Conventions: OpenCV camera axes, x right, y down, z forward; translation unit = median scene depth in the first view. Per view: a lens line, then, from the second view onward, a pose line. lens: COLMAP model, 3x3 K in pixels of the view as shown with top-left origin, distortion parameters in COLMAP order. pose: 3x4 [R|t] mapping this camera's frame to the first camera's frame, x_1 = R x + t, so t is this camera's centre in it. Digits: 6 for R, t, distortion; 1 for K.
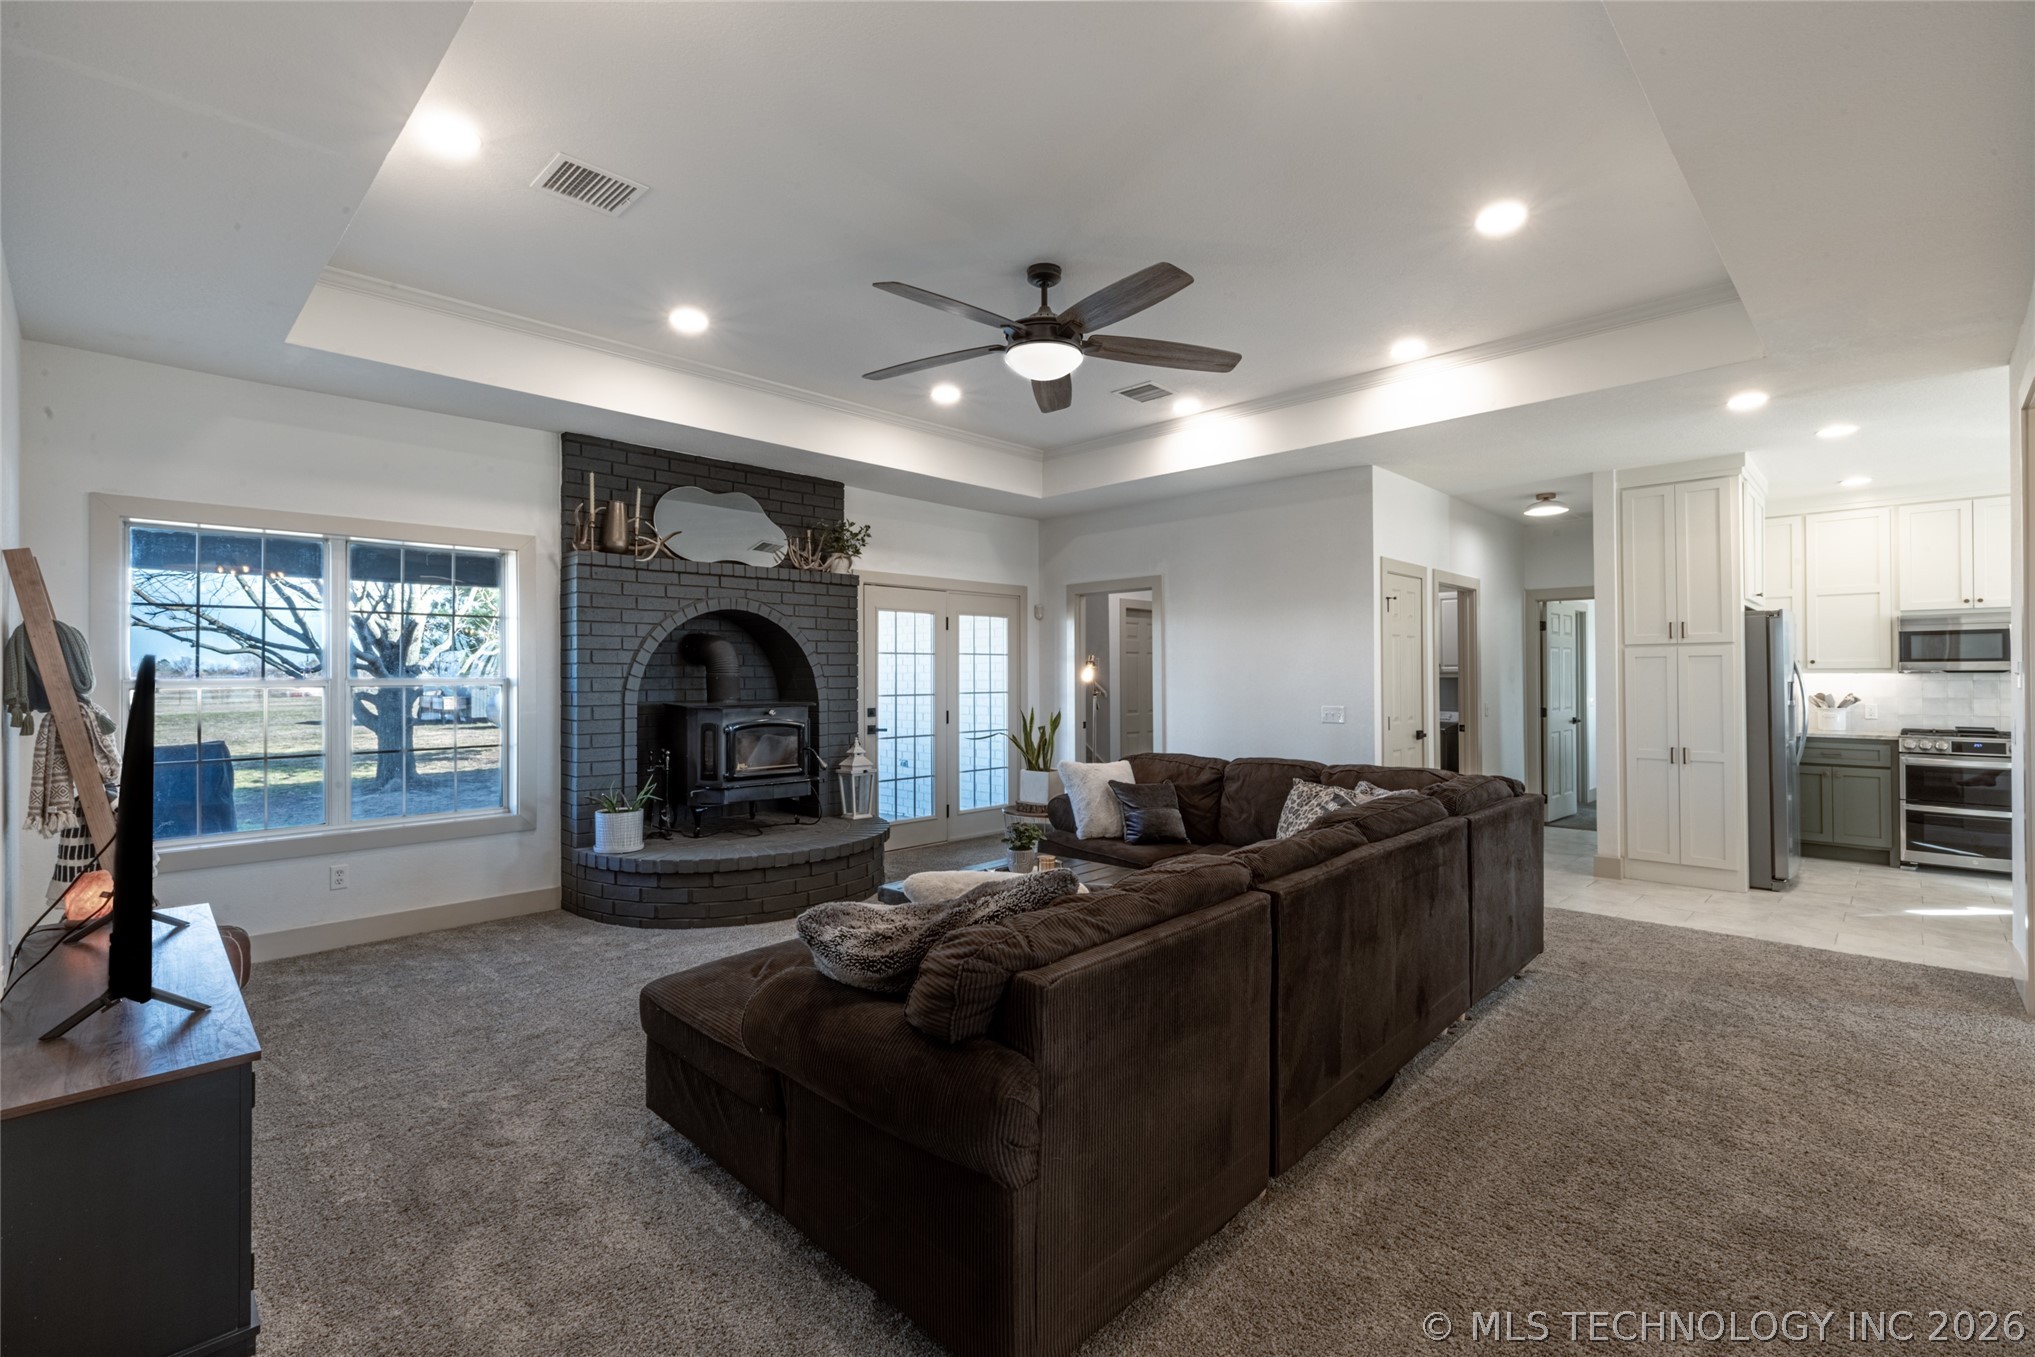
lens RADIAL K [[902.7, 0, 1021.7], [0, 902.7, 667.6], [0, 0, 1]] dist [0.001661, 0.001534]
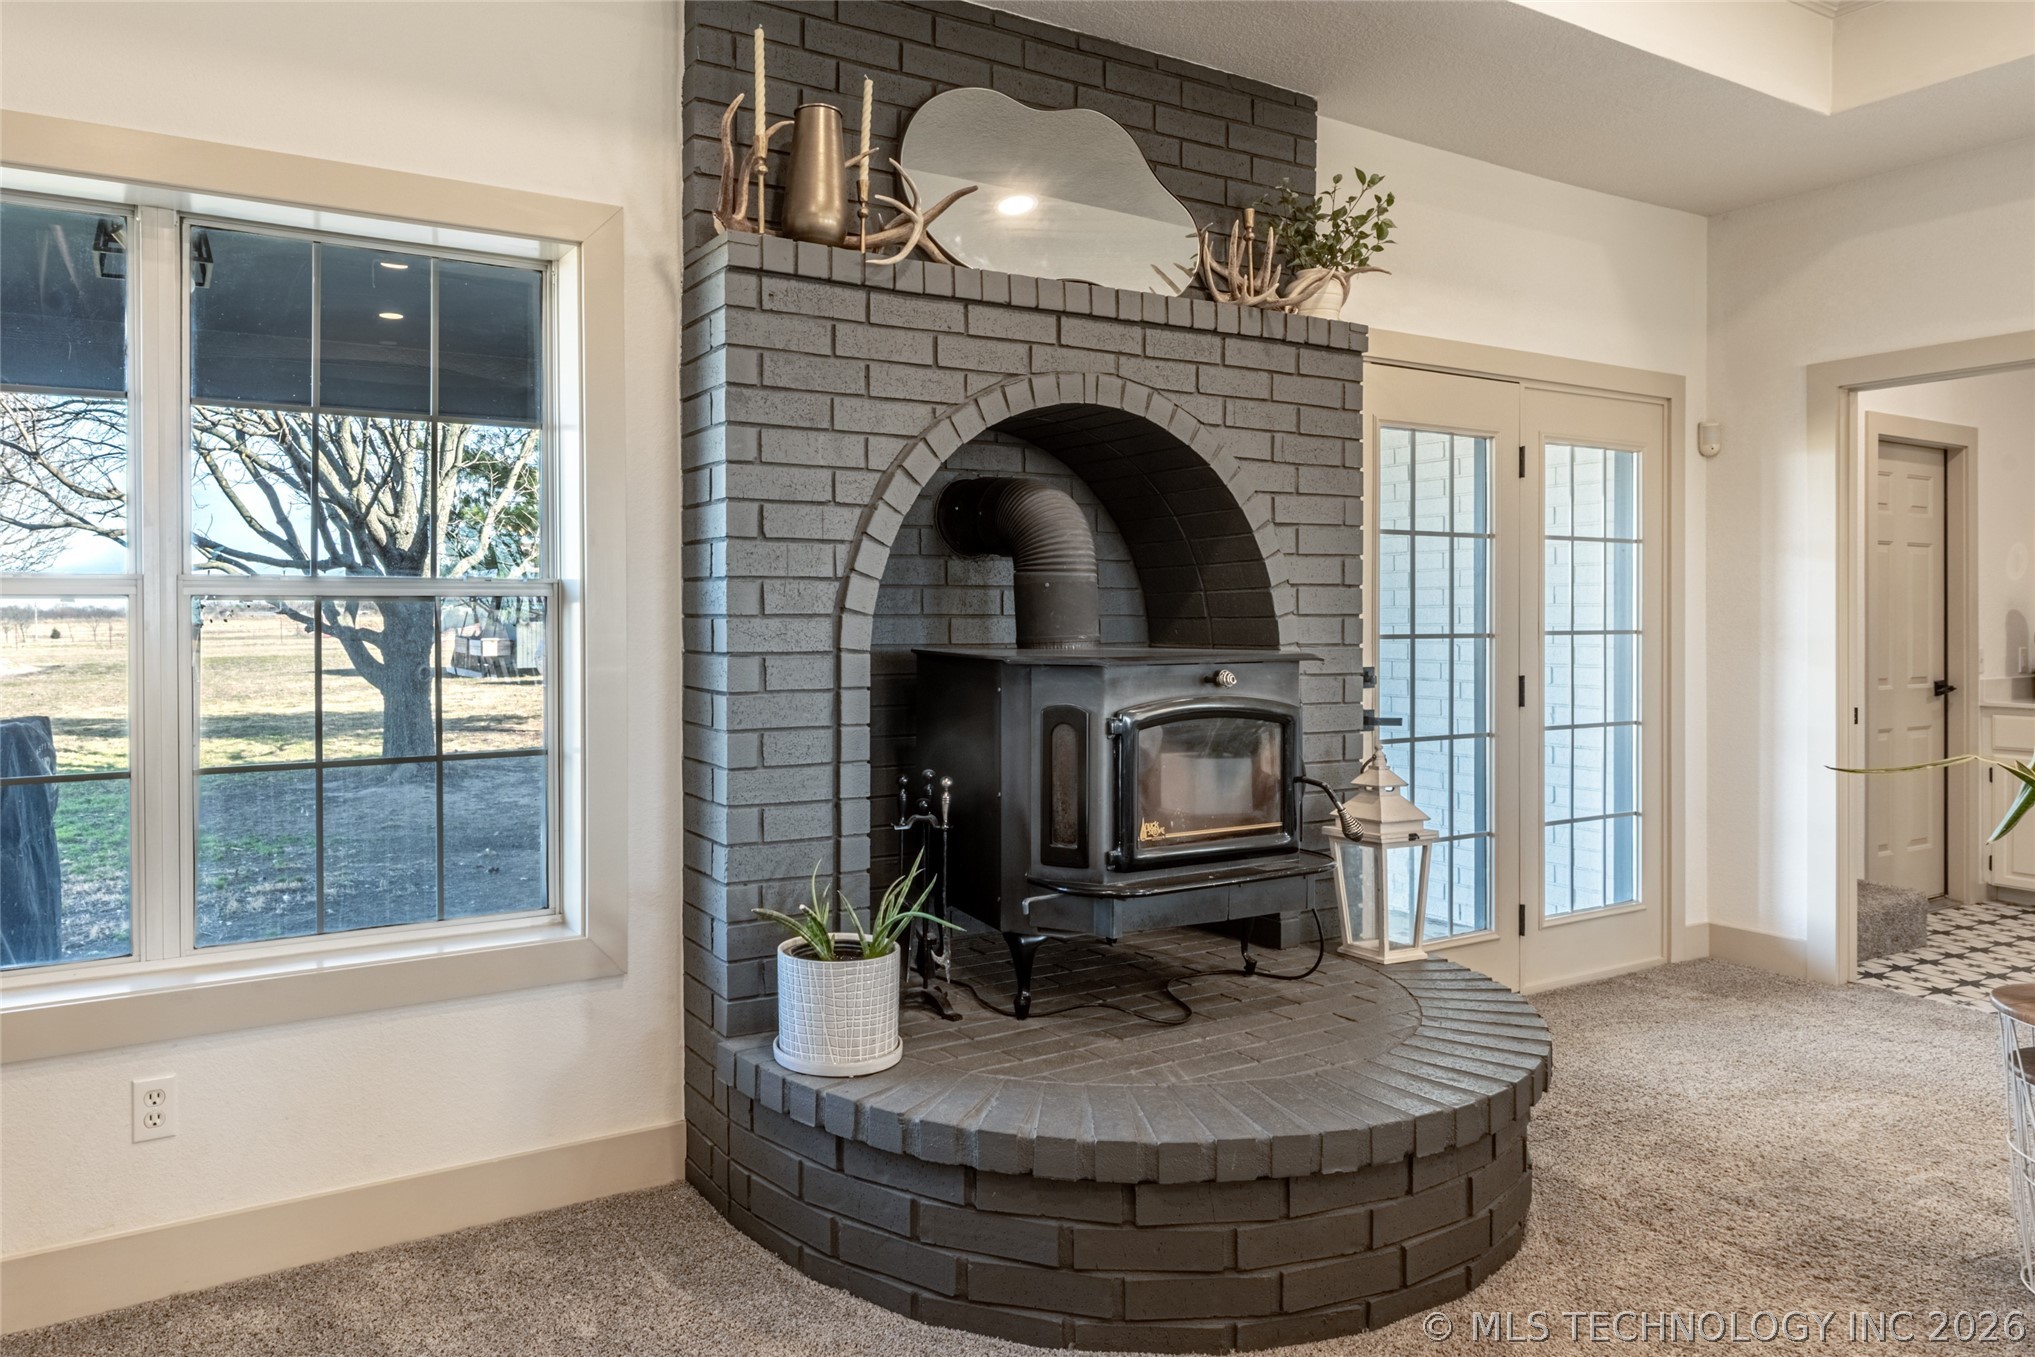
lens RADIAL K [[1322.2, 0, 882.7], [0, 1322.2, 617.3], [0, 0, 1]] dist [-0.000320, 0.000940]
pose [[0.960985, 0.003583, -0.276577, -0.263443], [-0.000390, 0.999933, 0.011601, 0.019957], [0.276600, -0.011040, 0.960922, 0.465982]]
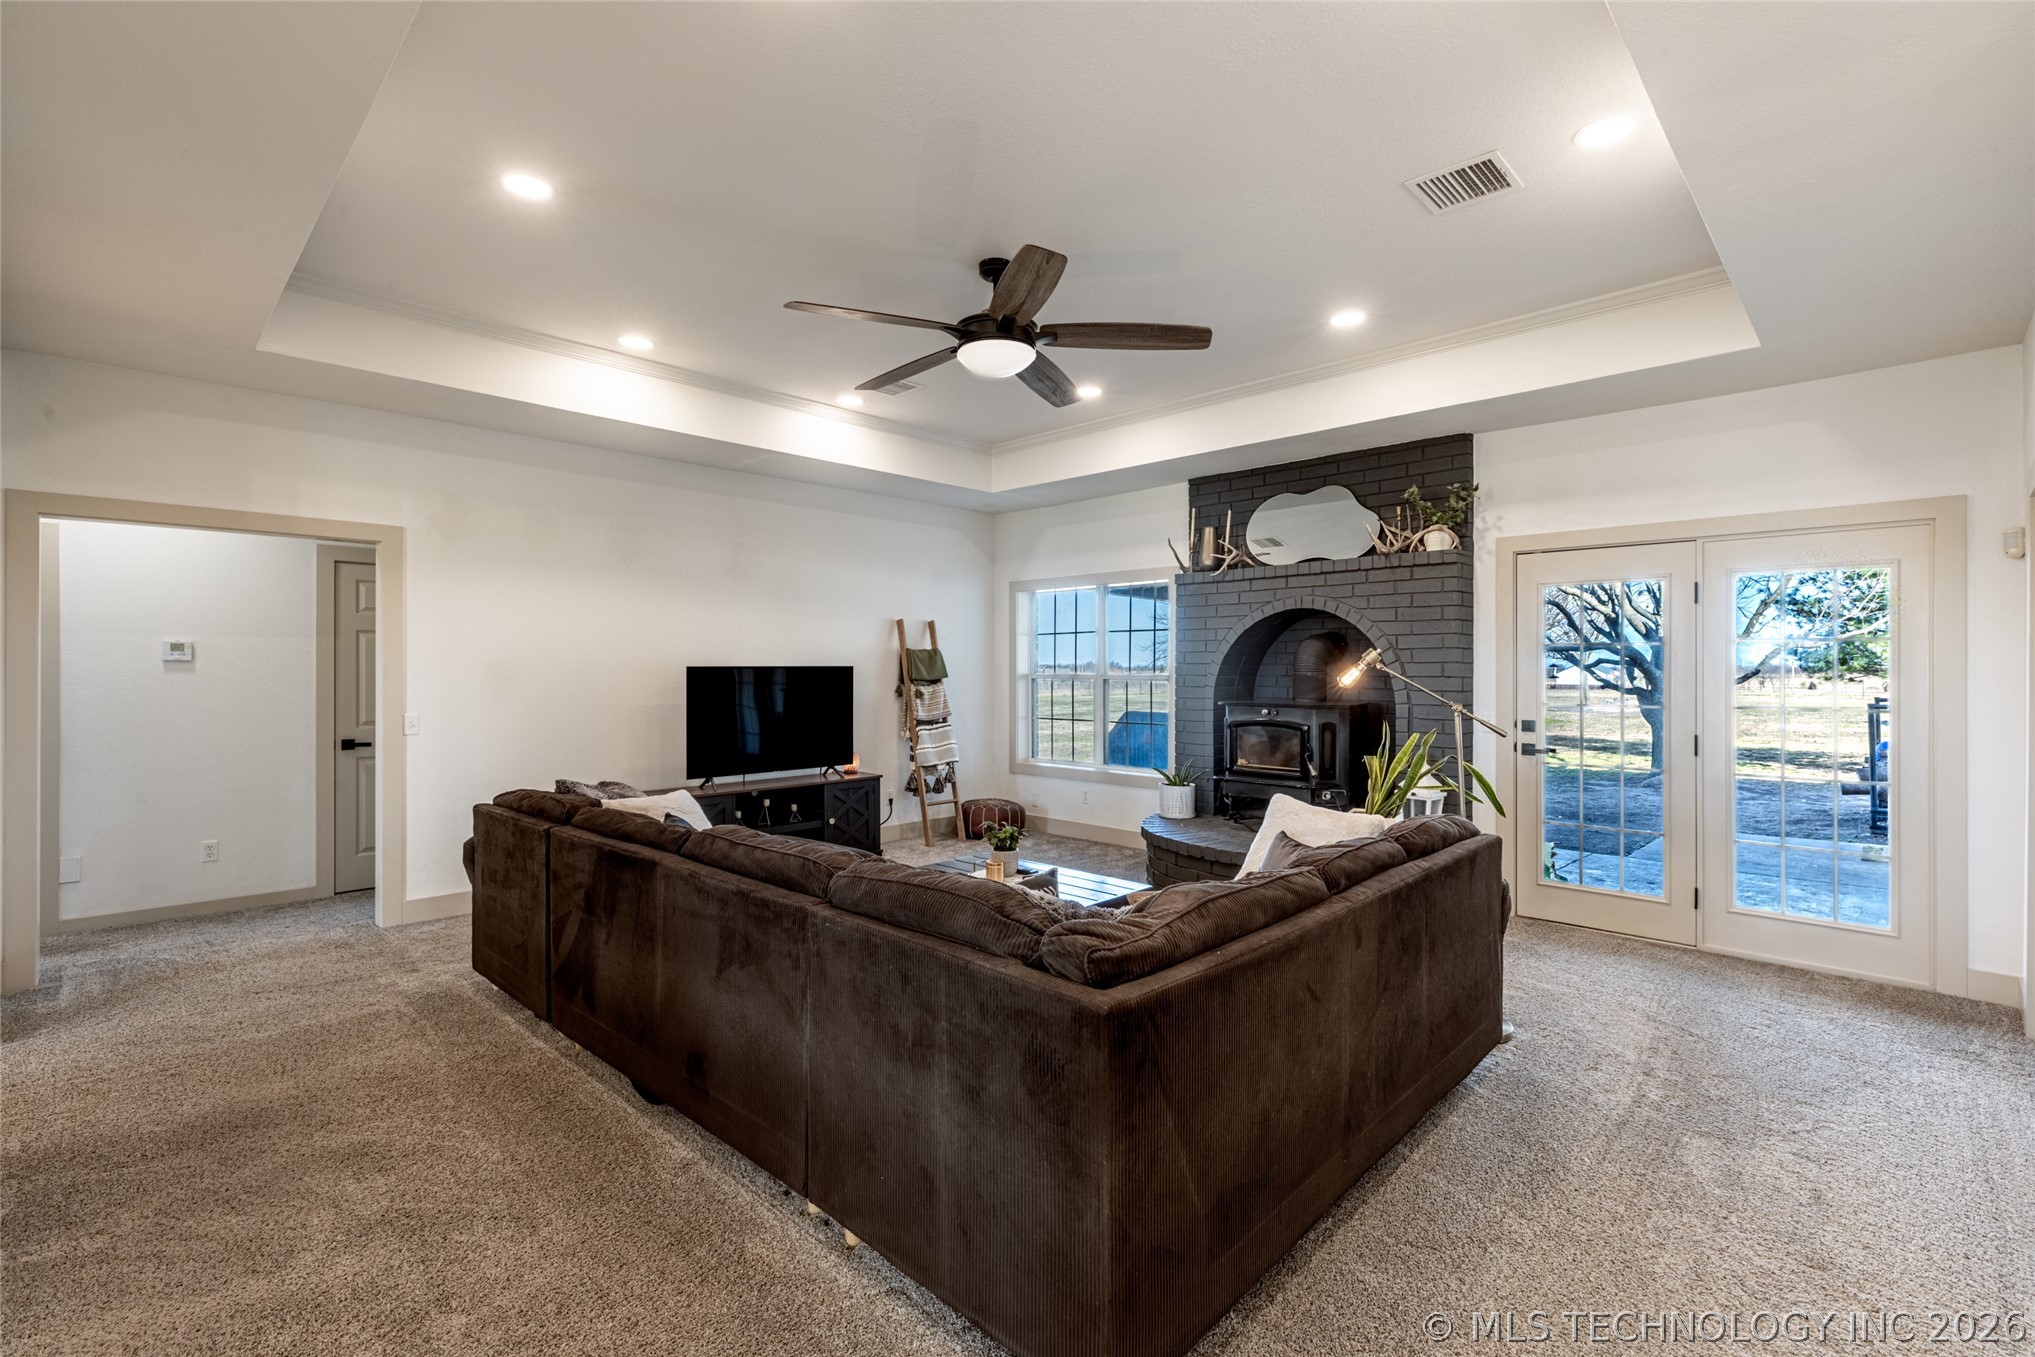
lens RADIAL K [[902.7, 0, 1021.7], [0, 902.7, 667.6], [0, 0, 1]] dist [0.001661, 0.001534]
pose [[-0.002901, 0.002012, -0.999994, 0.721060], [0.006272, 0.999978, 0.001993, -0.002794], [0.999976, -0.006266, -0.002914, 0.736249]]
